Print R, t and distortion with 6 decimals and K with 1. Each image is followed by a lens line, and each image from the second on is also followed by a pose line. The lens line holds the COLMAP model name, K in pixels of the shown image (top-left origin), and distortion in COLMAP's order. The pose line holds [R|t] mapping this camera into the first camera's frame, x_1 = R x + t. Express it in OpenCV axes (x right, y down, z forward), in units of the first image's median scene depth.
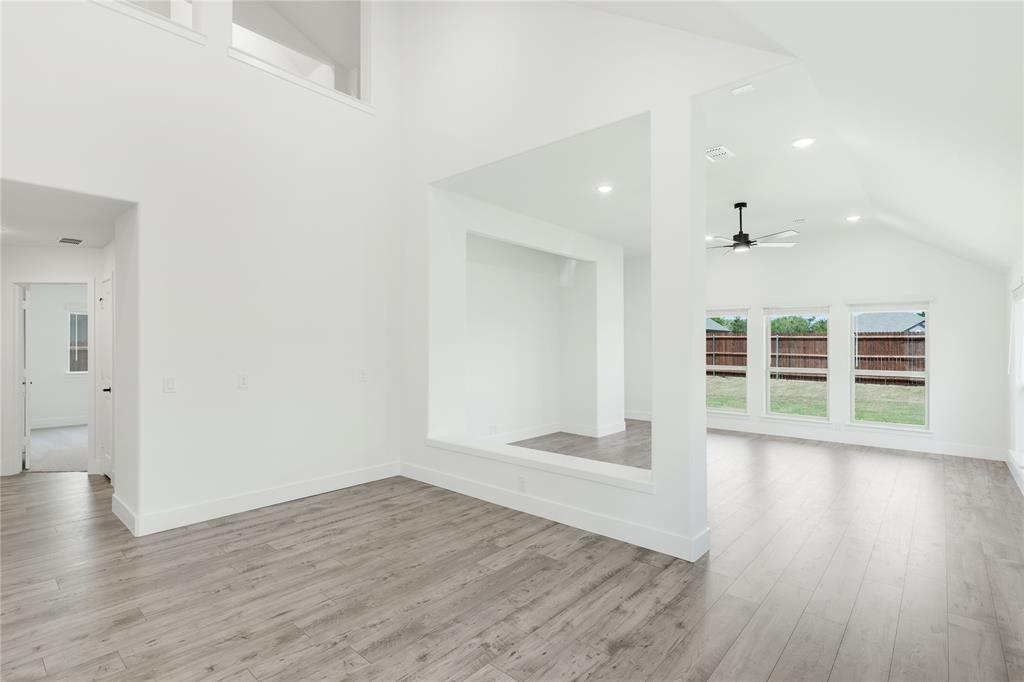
lens RADIAL K [[485.3, 0, 514.3], [0, 485.3, 337.6], [0, 0, 1]] dist [0.072587, -0.000074]
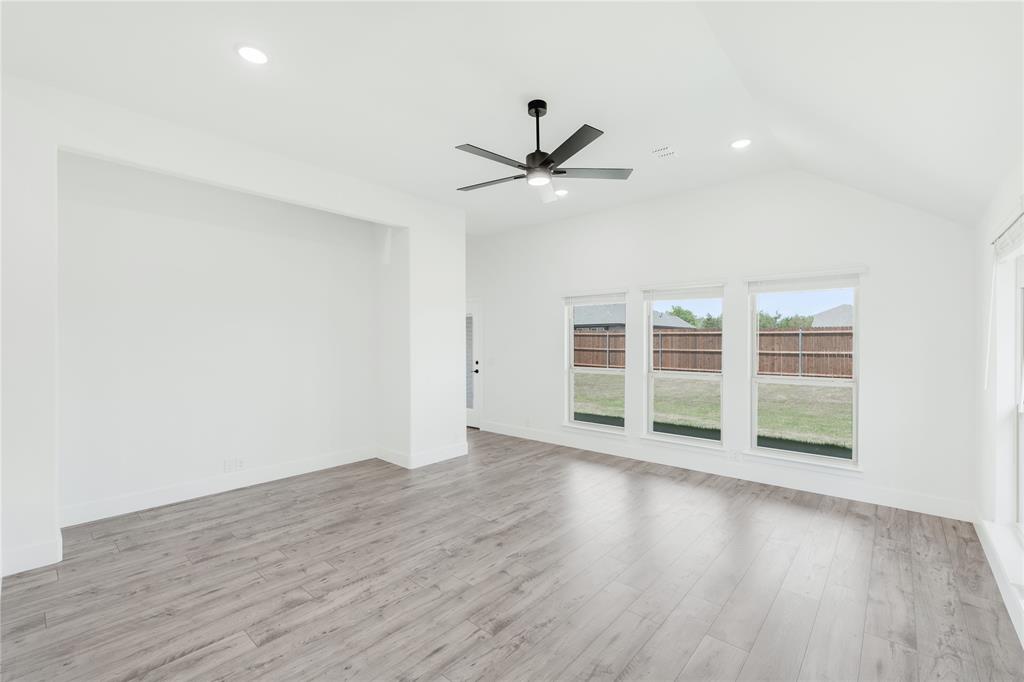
lens RADIAL K [[410.1, 0, 512.0], [0, 410.1, 341.0], [0, 0, 1]] dist [0.029677, 0.000269]
pose [[0.998878, -0.004174, -0.047173, 0.206819], [0.004774, 0.999909, 0.012621, 0.003609], [0.047116, -0.012832, 0.998807, 0.230012]]
